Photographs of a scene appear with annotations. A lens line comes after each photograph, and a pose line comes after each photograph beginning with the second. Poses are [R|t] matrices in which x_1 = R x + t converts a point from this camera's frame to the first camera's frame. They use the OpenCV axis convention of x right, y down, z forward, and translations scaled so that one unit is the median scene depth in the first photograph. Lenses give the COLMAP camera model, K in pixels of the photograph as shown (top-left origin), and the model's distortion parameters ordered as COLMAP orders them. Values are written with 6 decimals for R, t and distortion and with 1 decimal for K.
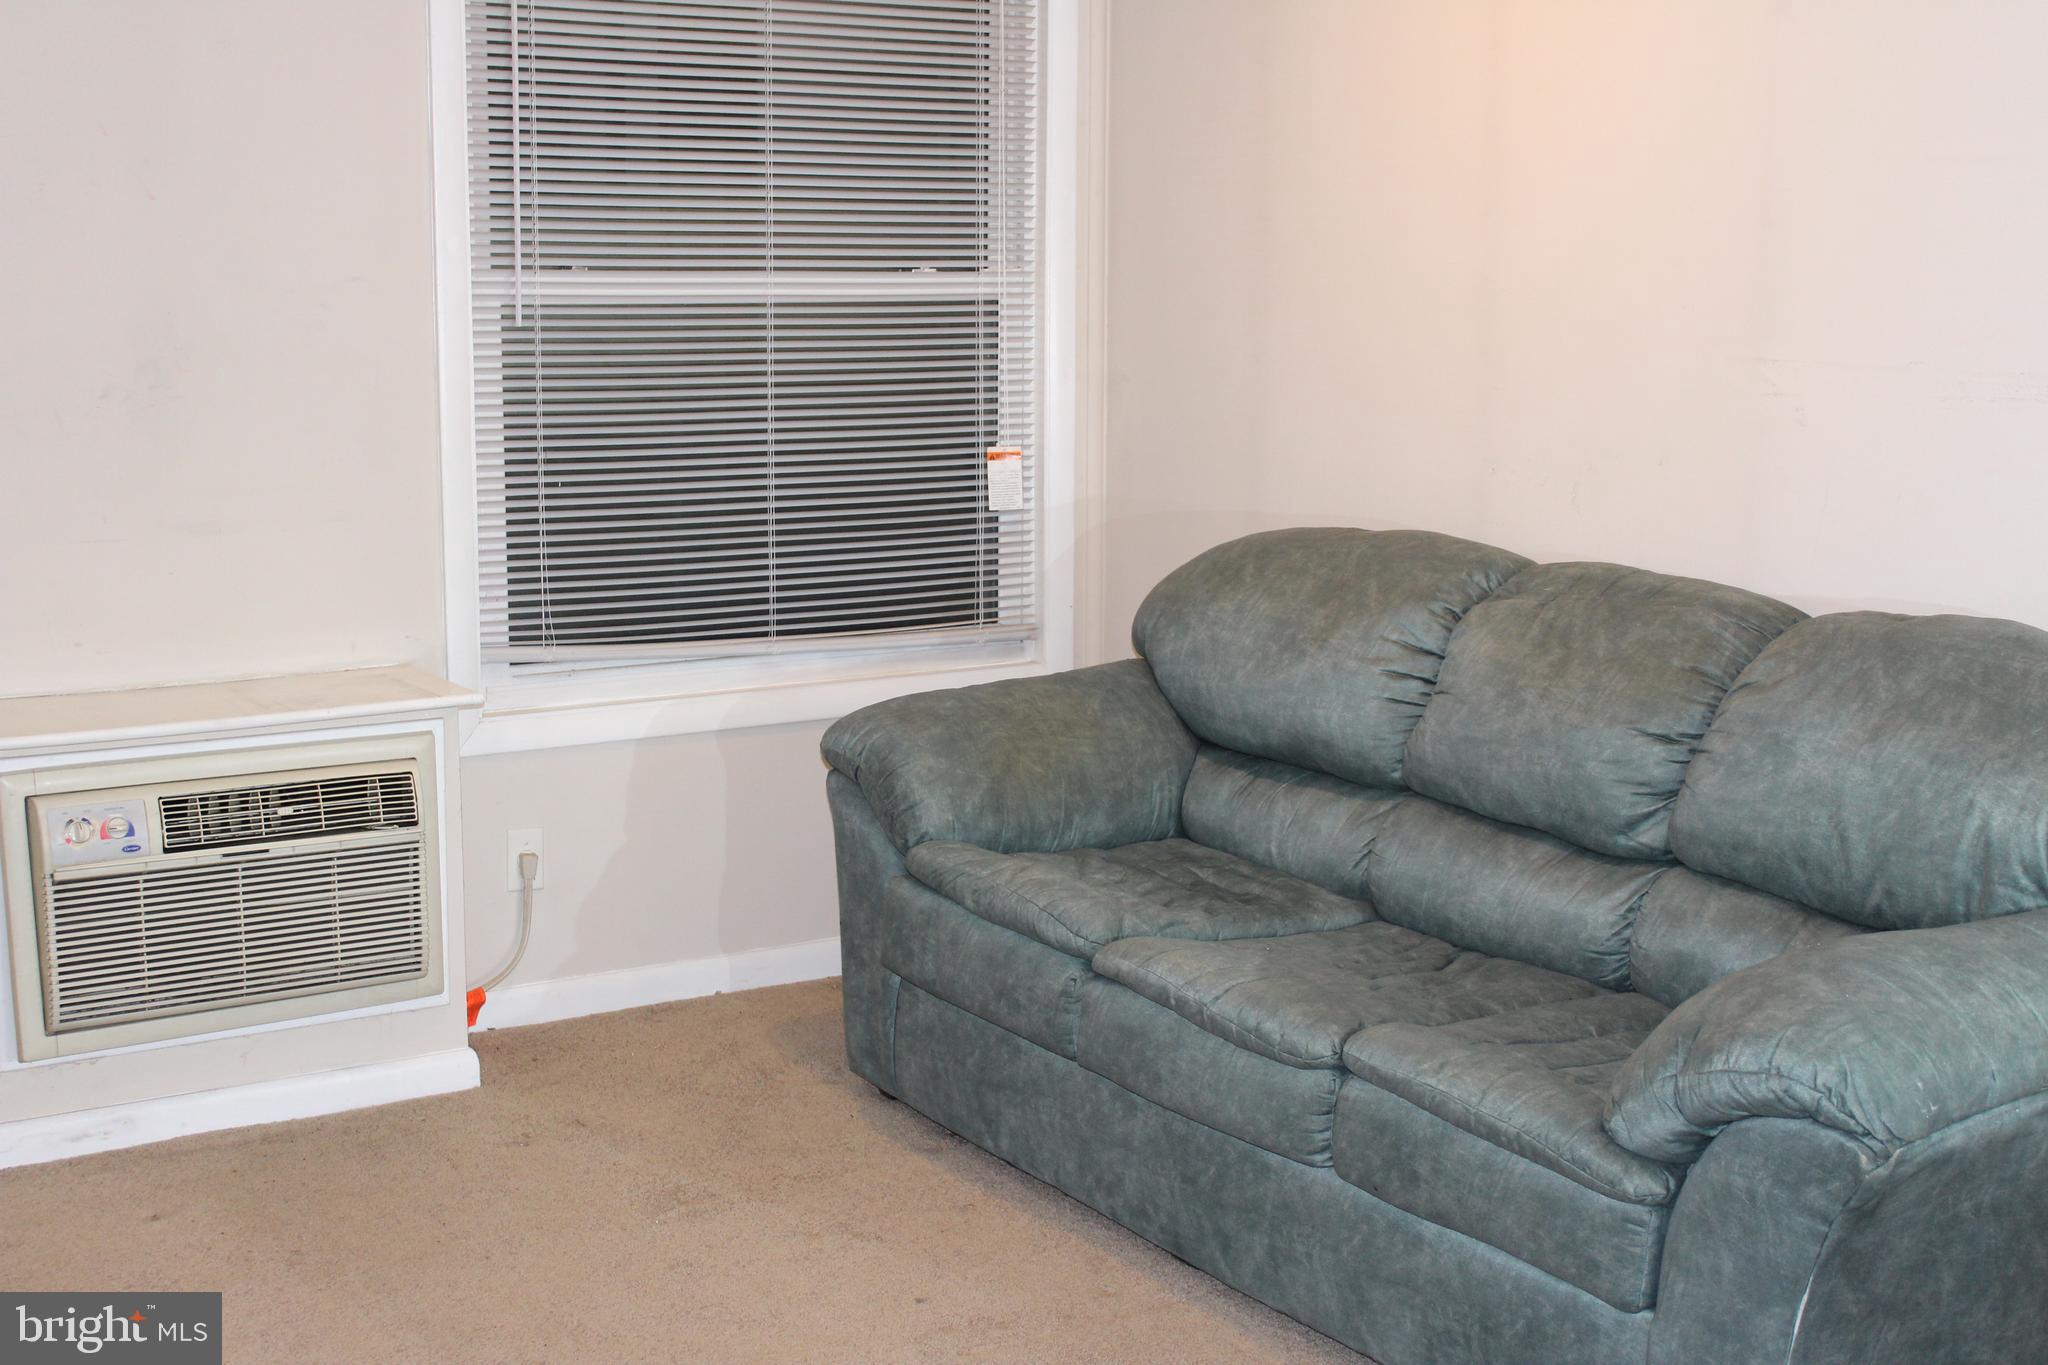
lens RADIAL K [[2642.7, 0, 1024.0], [0, 2642.7, 682.5], [0, 0, 1]] dist [-0.068540, 0.039990]
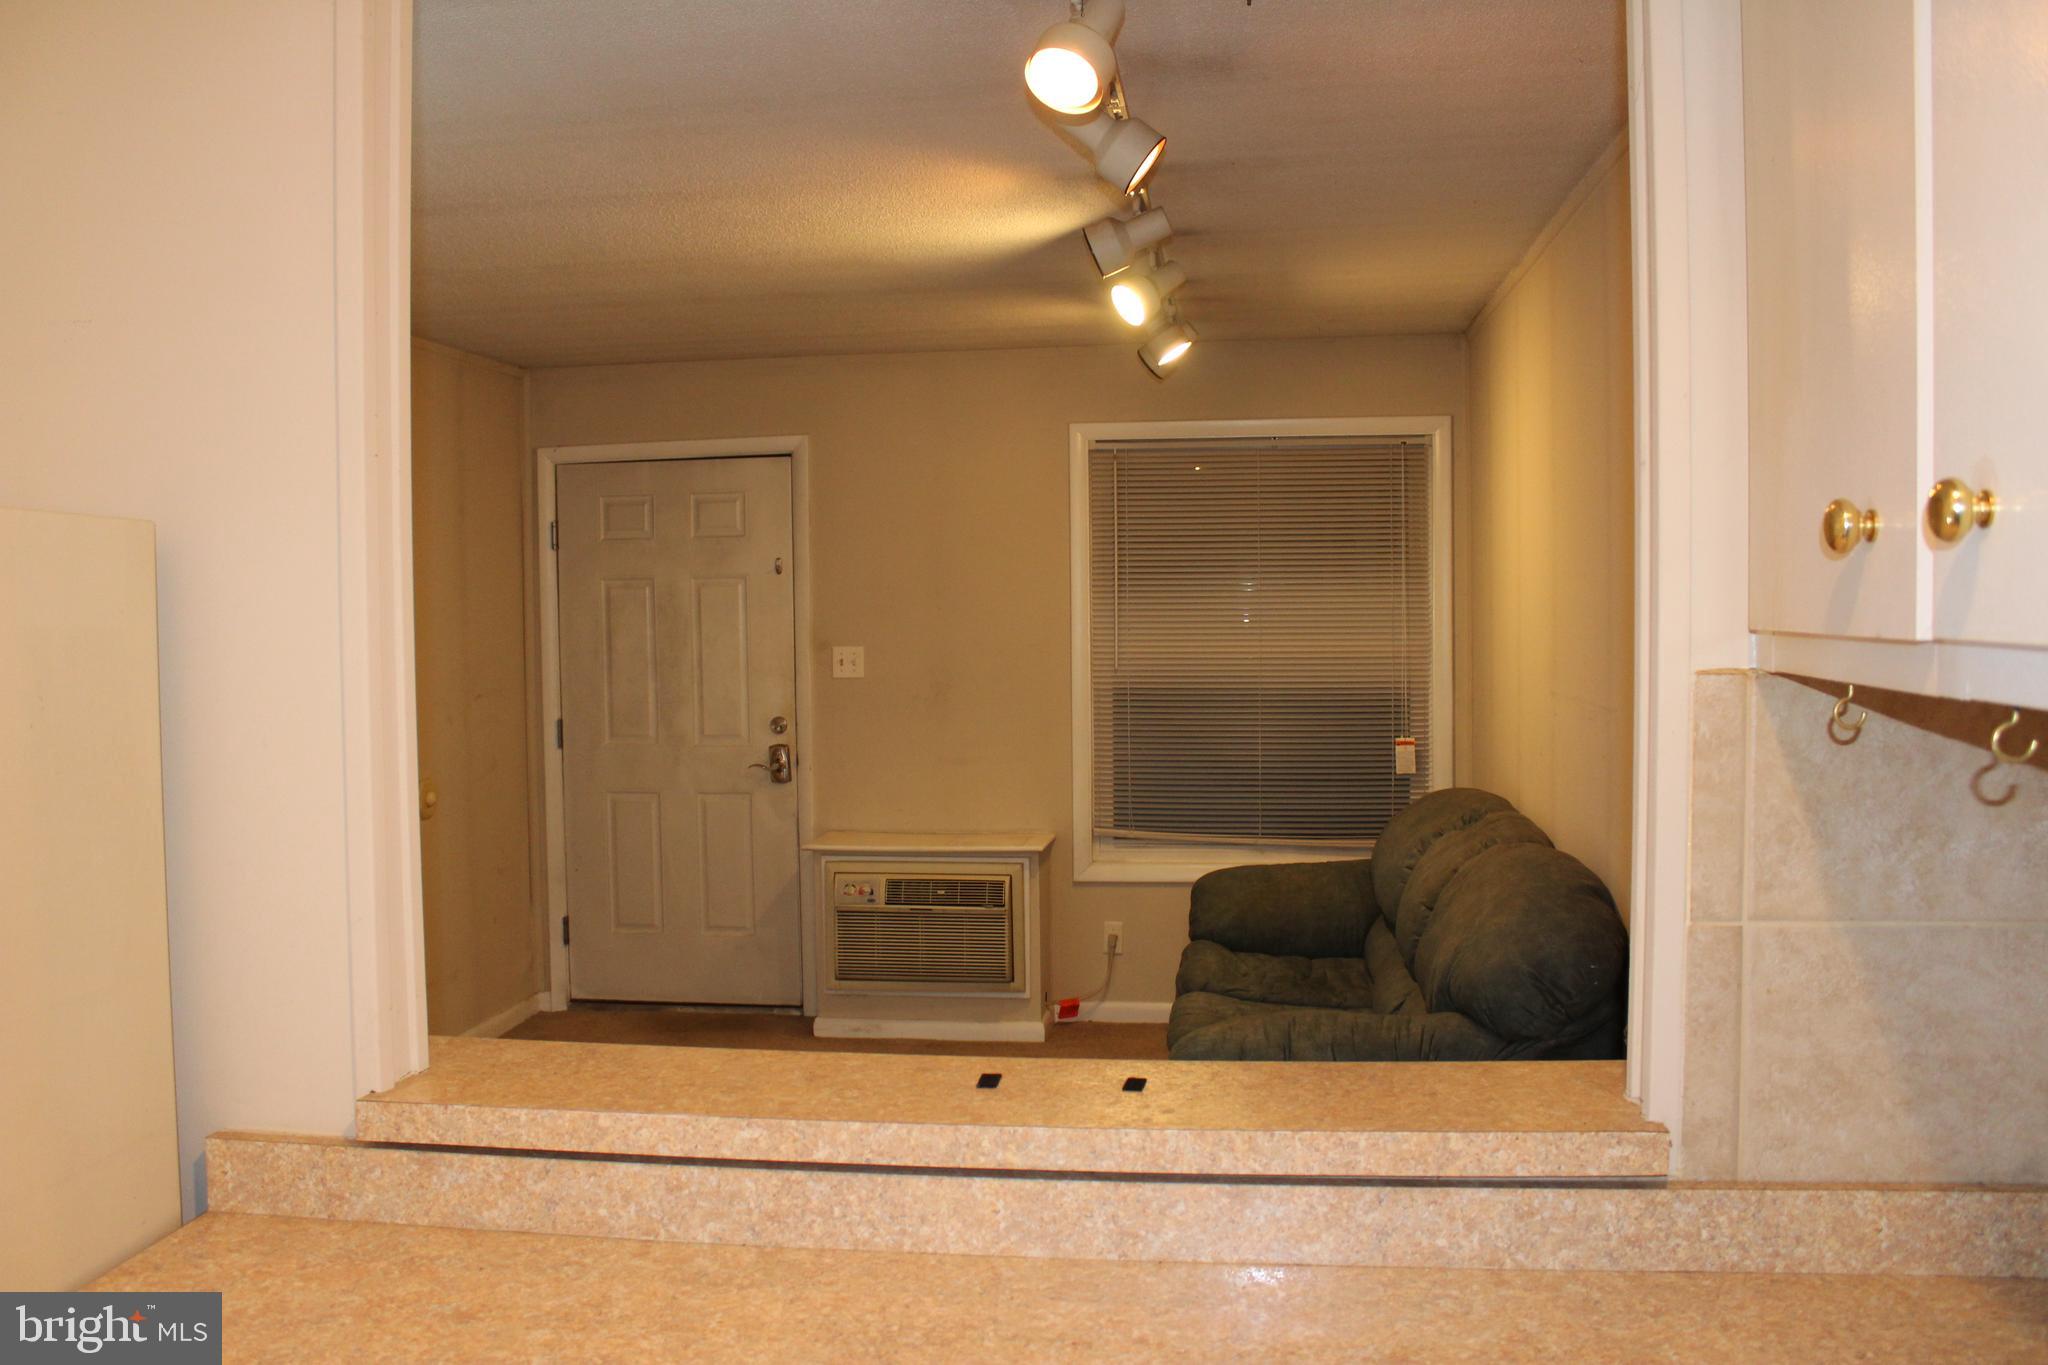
lens RADIAL K [[1695.3, 0, 1024.0], [0, 1695.3, 682.5], [0, 0, 1]] dist [-0.168281, 0.151858]
pose [[0.759866, 0.009658, -0.650008, 0.646993], [-0.089727, 0.991878, -0.090154, -0.002423], [0.643858, 0.126828, 0.754560, -0.019592]]
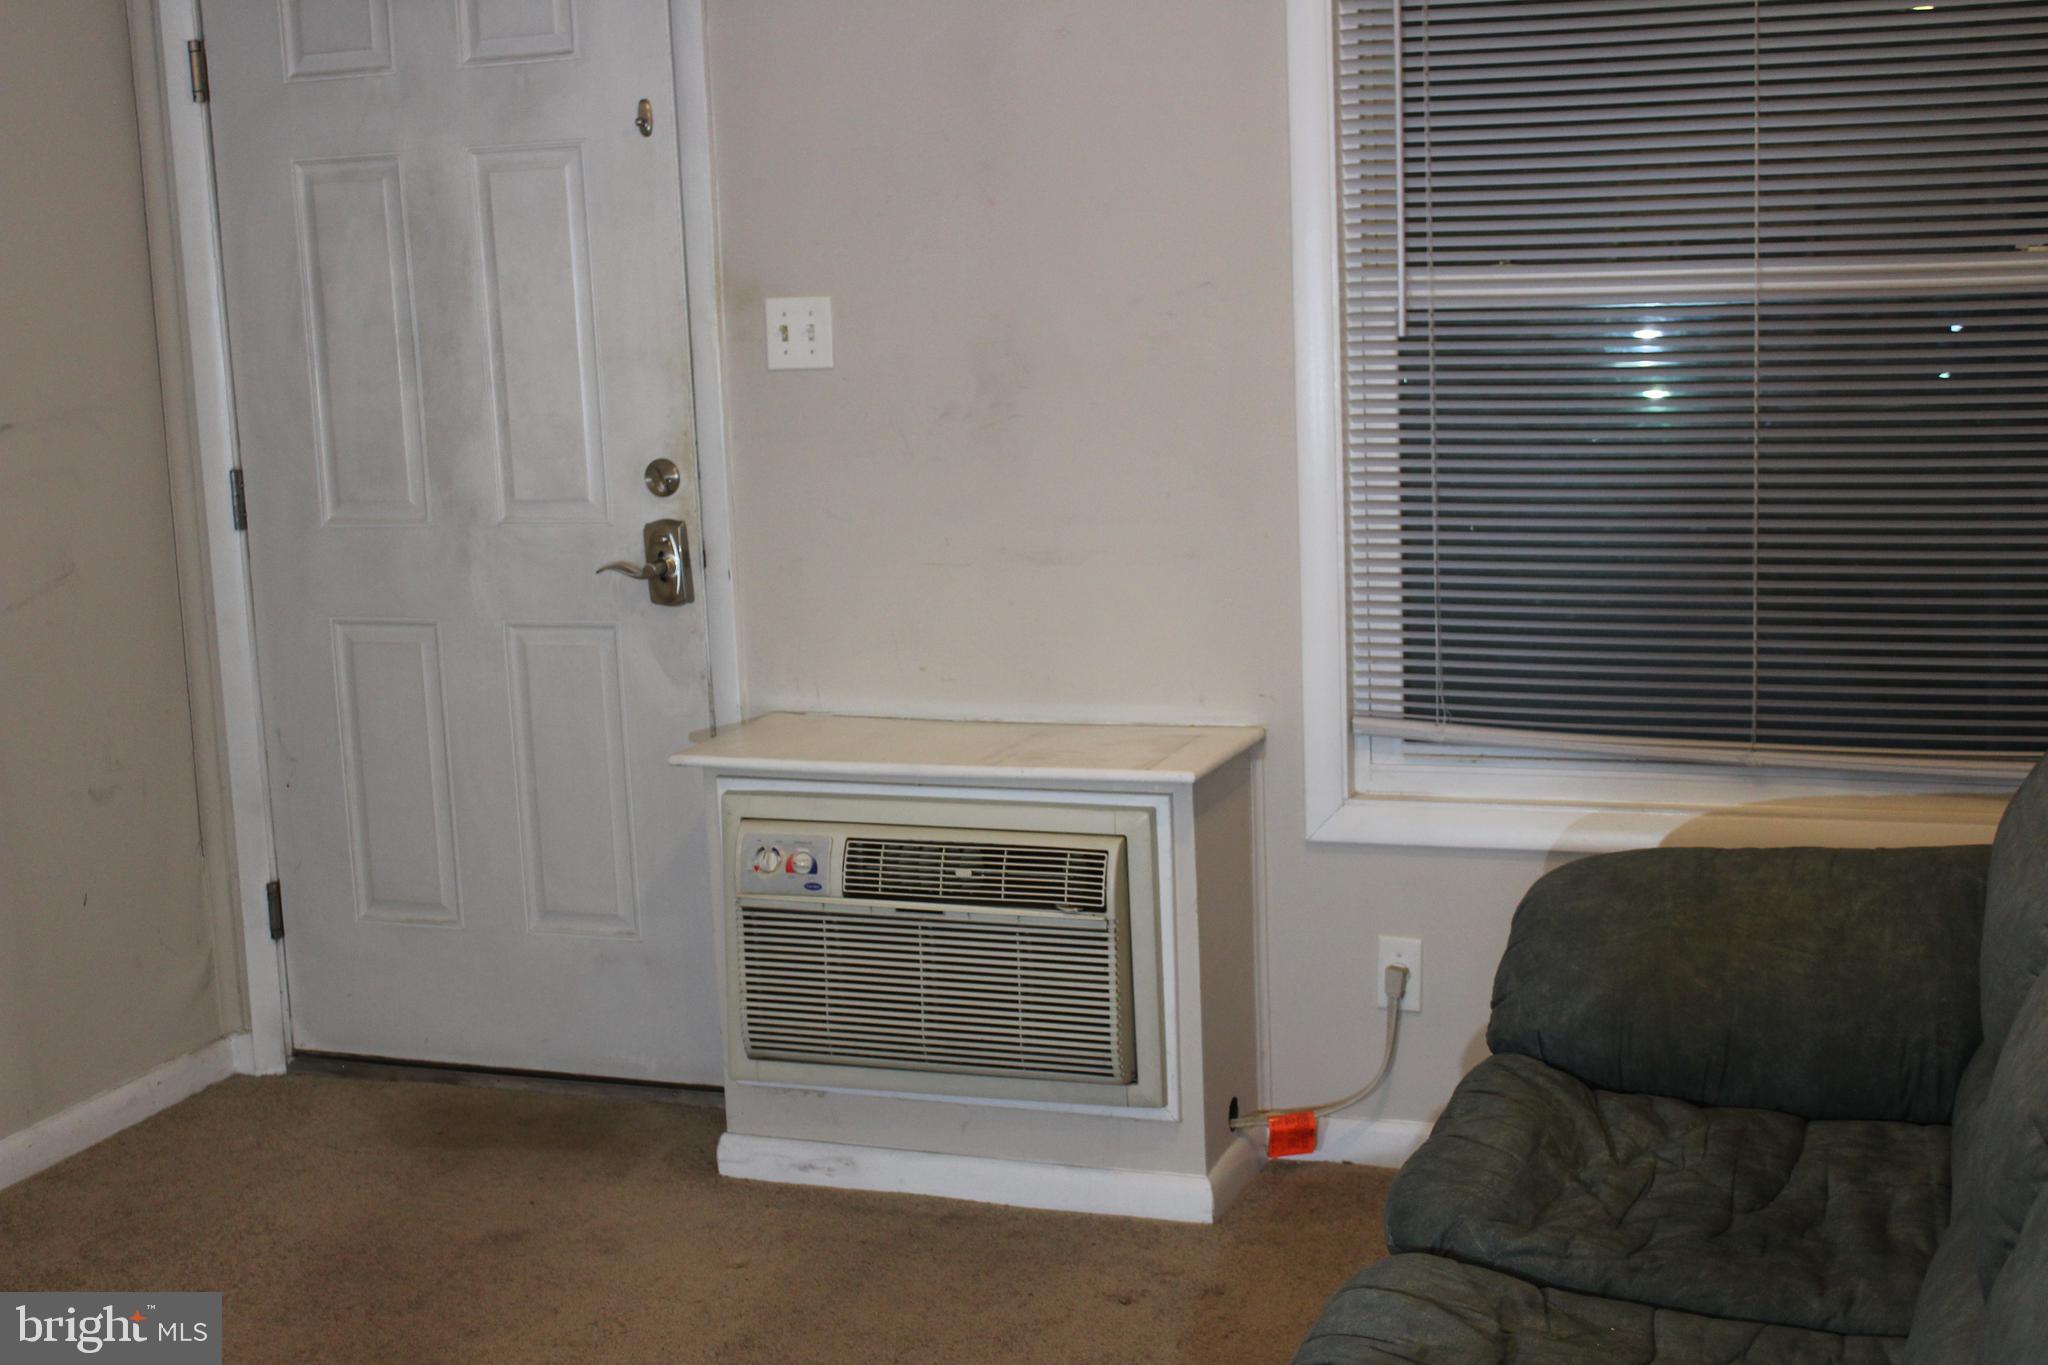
lens RADIAL K [[2642.7, 0, 1024.0], [0, 2642.7, 682.5], [0, 0, 1]] dist [-0.068540, 0.039990]
pose [[0.590564, 0.098824, -0.800917, 0.450159], [-0.087799, 0.994450, 0.057964, -0.070384], [0.802201, 0.036088, 0.595963, 0.451488]]
